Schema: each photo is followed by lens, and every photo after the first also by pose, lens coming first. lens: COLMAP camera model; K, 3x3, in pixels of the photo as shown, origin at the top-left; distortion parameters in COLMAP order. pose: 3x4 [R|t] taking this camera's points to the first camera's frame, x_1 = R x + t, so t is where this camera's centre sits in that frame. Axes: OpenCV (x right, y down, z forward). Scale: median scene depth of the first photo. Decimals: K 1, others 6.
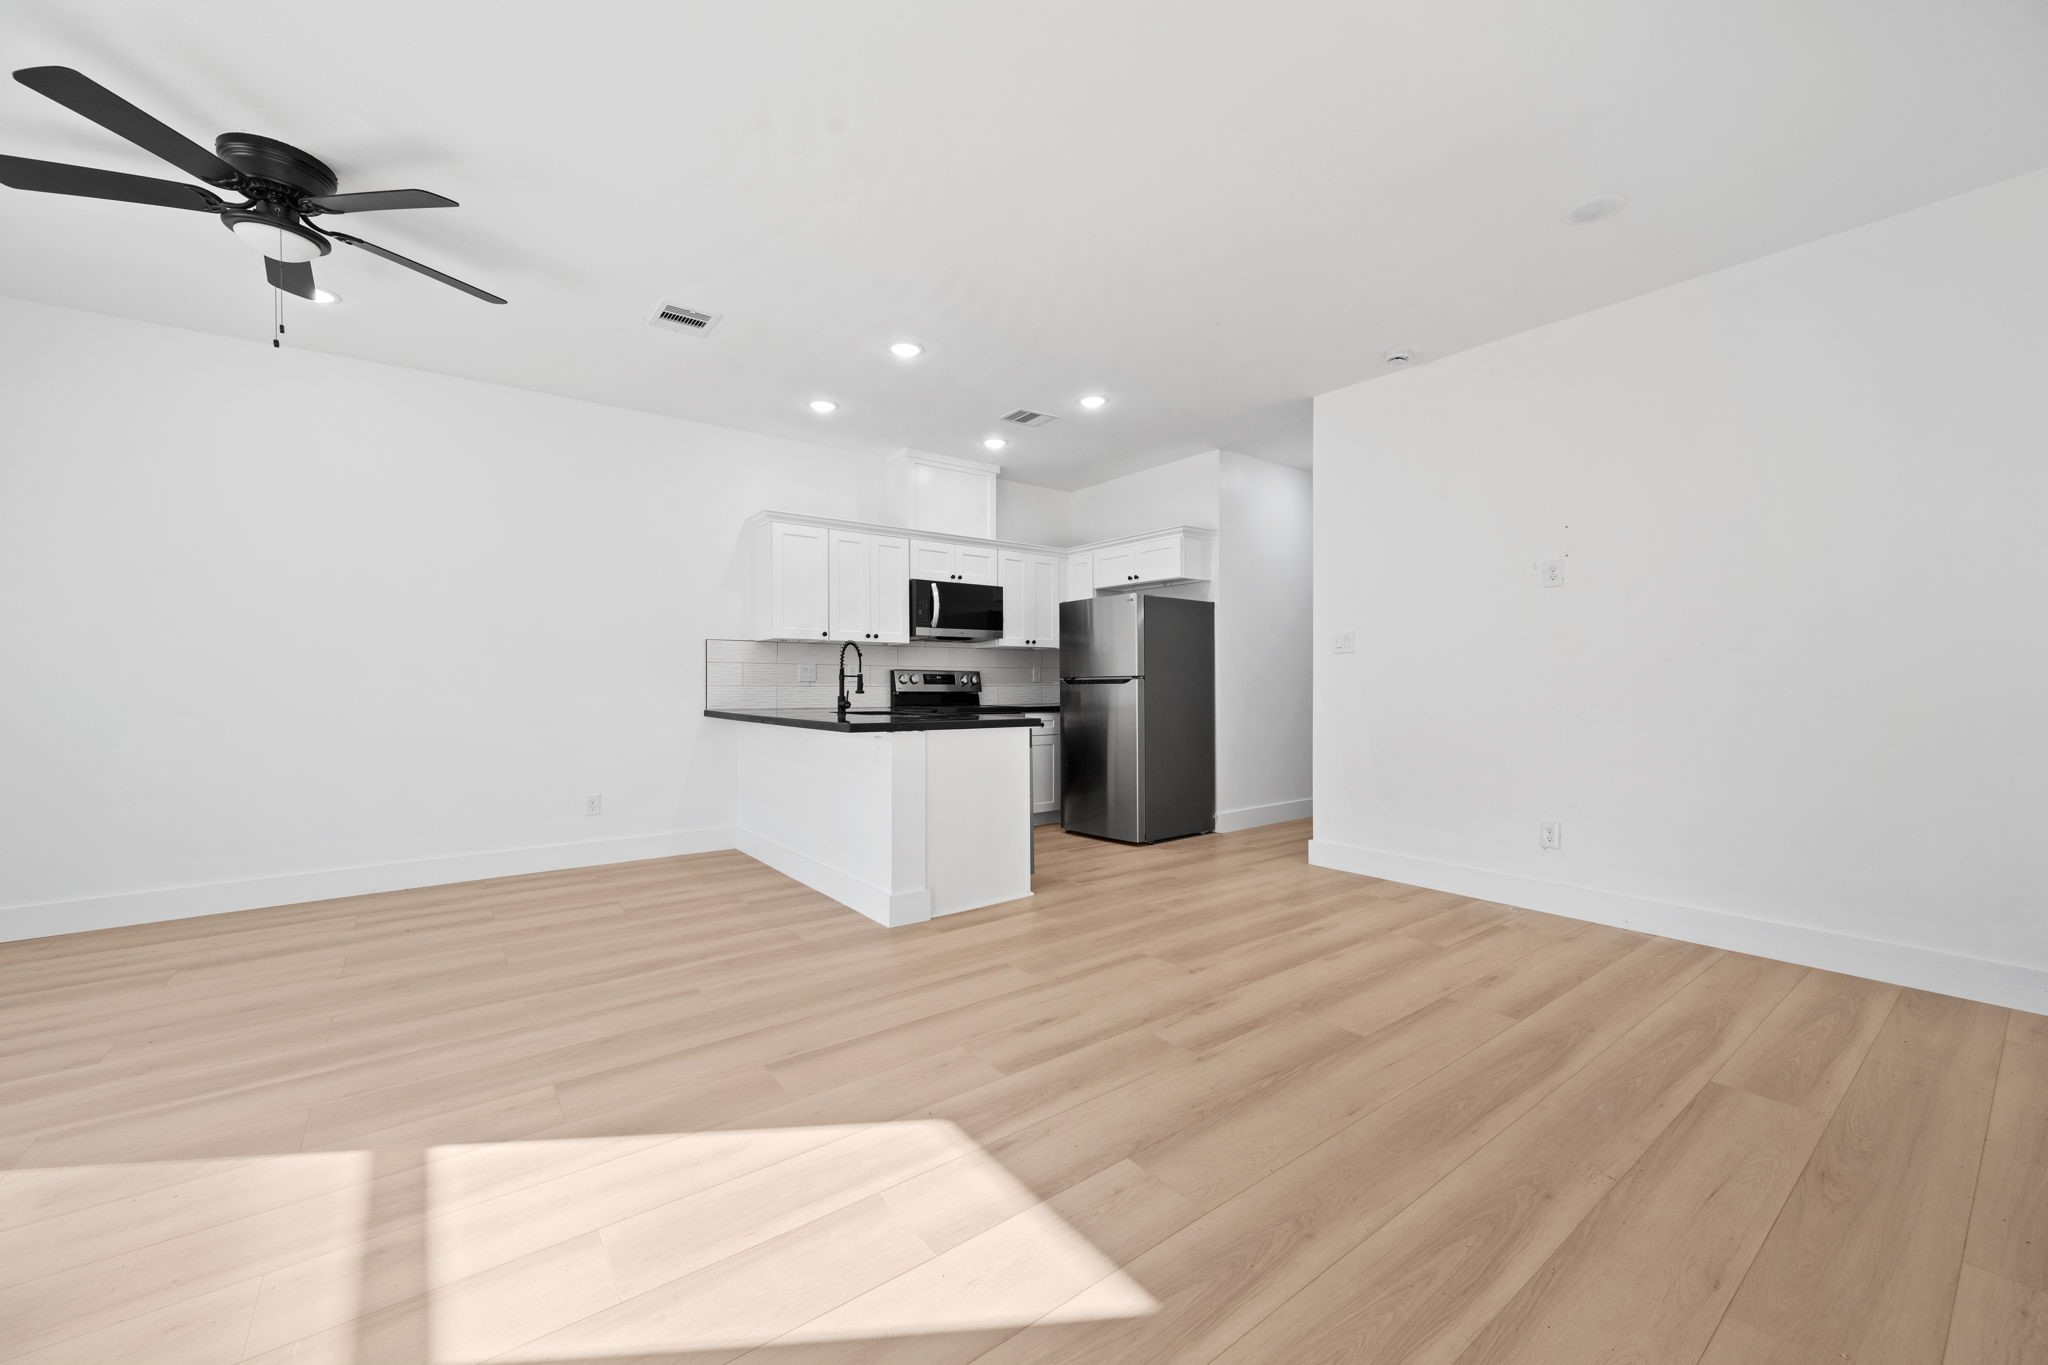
lens RADIAL K [[799.9, 0, 1024.0], [0, 799.9, 682.5], [0, 0, 1]] dist [0.000605, -0.000005]
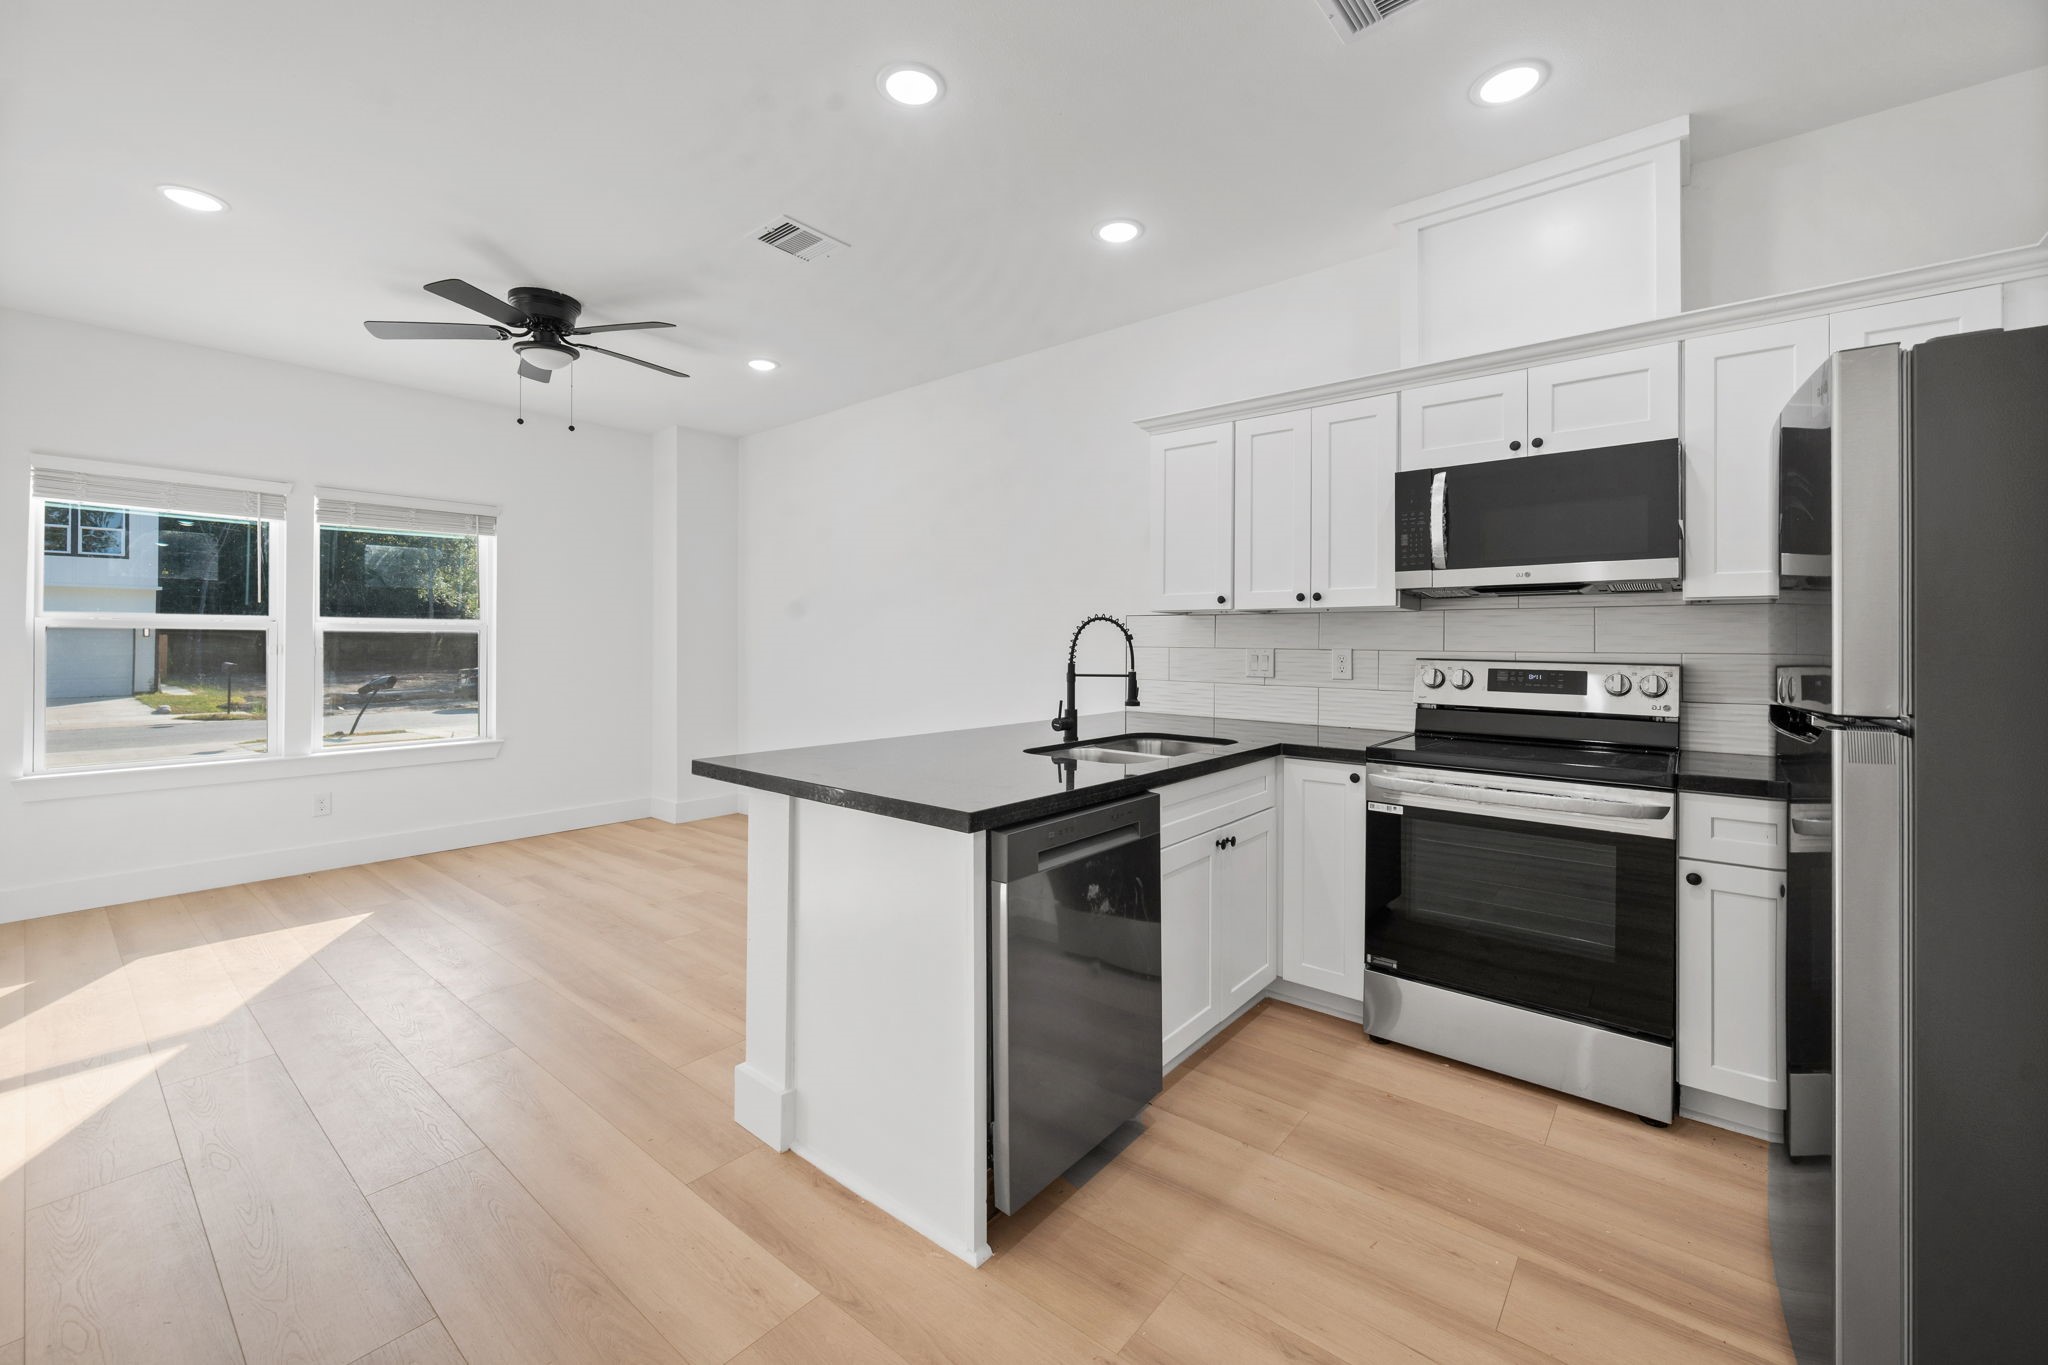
lens RADIAL K [[822.6, 0, 1026.1], [0, 822.6, 637.8], [0, 0, 1]] dist [0.000478, 0.000183]
pose [[0.231522, -0.004140, -0.972821, 0.292875], [-0.003327, 0.999982, -0.005048, -0.026606], [0.972824, 0.004406, 0.231504, 0.669822]]
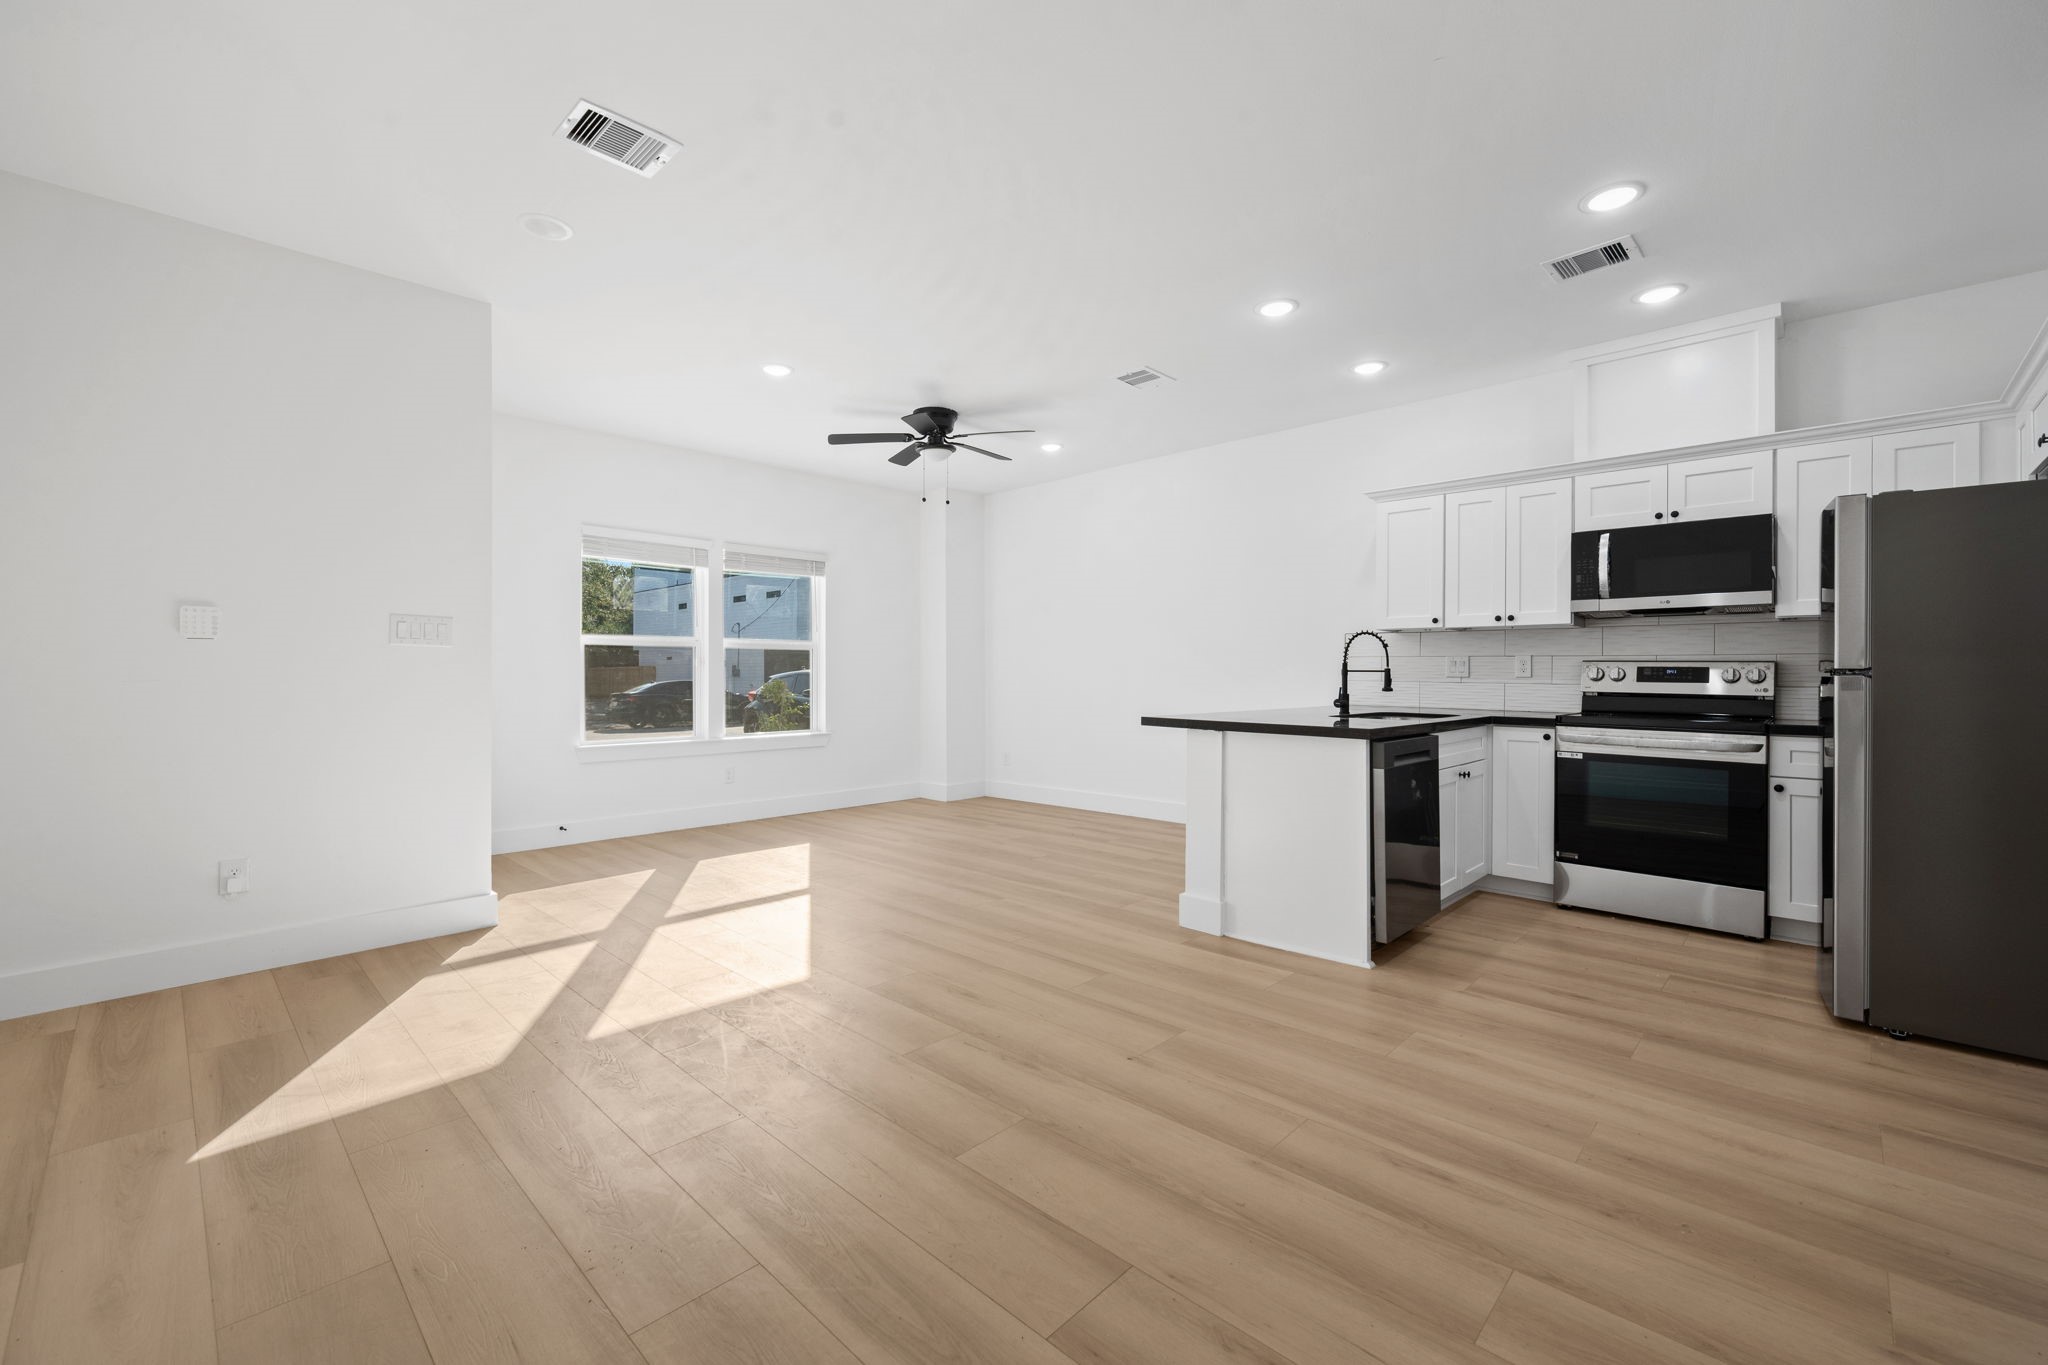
lens RADIAL K [[842.8, 0, 1028.4], [0, 842.8, 671.0], [0, 0, 1]] dist [-0.000189, -0.000058]
pose [[0.155656, -0.000791, -0.987811, 0.525584], [-0.003173, 0.999994, -0.001301, -0.004610], [0.987806, 0.003337, 0.155653, 0.409172]]
